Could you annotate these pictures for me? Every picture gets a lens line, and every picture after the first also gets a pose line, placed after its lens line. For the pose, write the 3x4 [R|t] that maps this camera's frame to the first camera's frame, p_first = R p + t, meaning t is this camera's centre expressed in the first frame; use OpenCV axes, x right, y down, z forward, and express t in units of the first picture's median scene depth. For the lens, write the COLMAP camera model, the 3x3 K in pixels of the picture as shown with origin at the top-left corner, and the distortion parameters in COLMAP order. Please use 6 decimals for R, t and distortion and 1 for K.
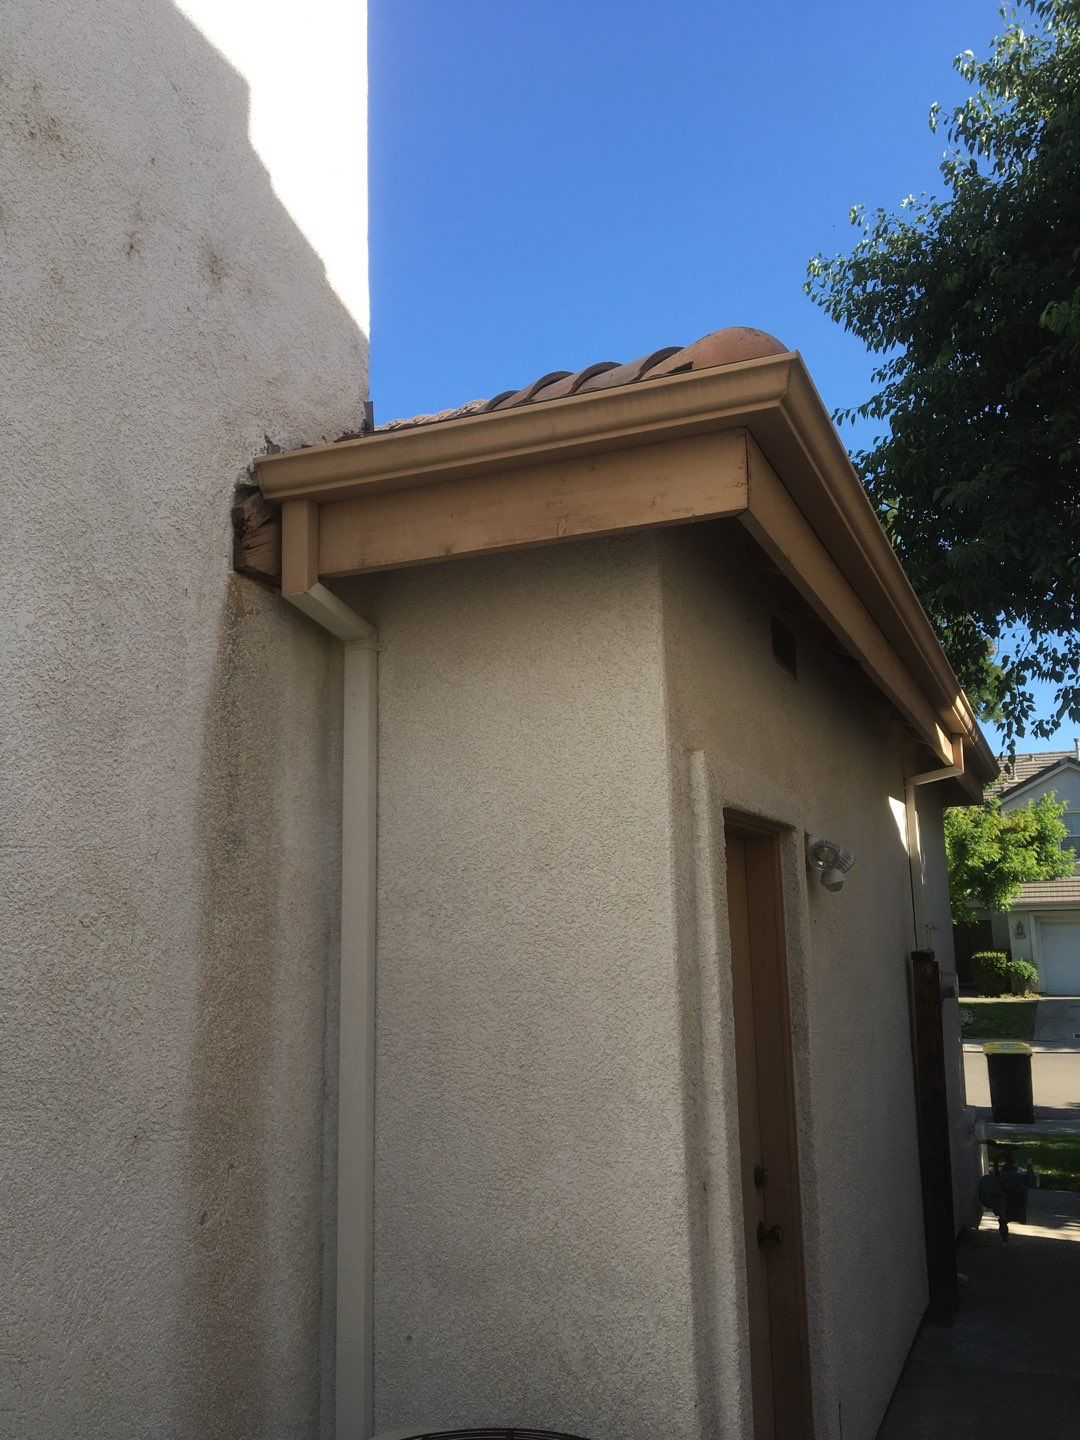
lens RADIAL K [[1213.0, 0, 536.8], [0, 1213.0, 717.1], [0, 0, 1]] dist [0.008283, -0.035466]
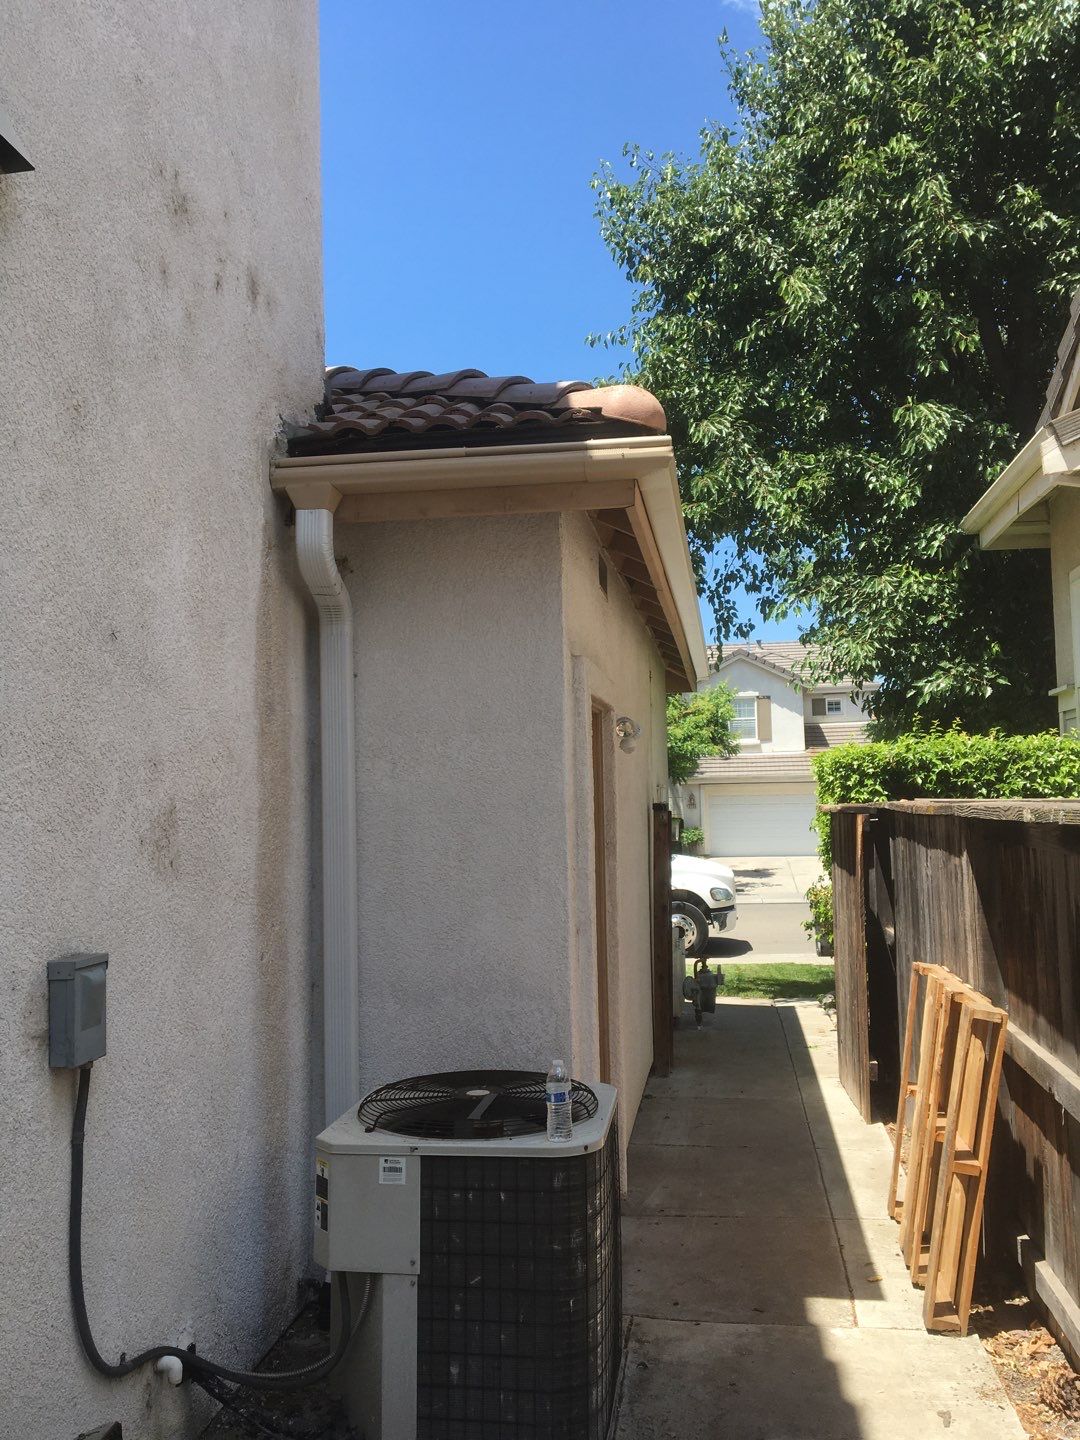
lens RADIAL K [[1213.0, 0, 541.0], [0, 1213.0, 719.4], [0, 0, 1]] dist [0.008283, -0.035466]
pose [[0.967209, 0.022825, 0.252955, -0.238857], [-0.049052, 0.993990, 0.097866, -0.033162], [-0.249201, -0.107065, 0.962515, -0.370251]]
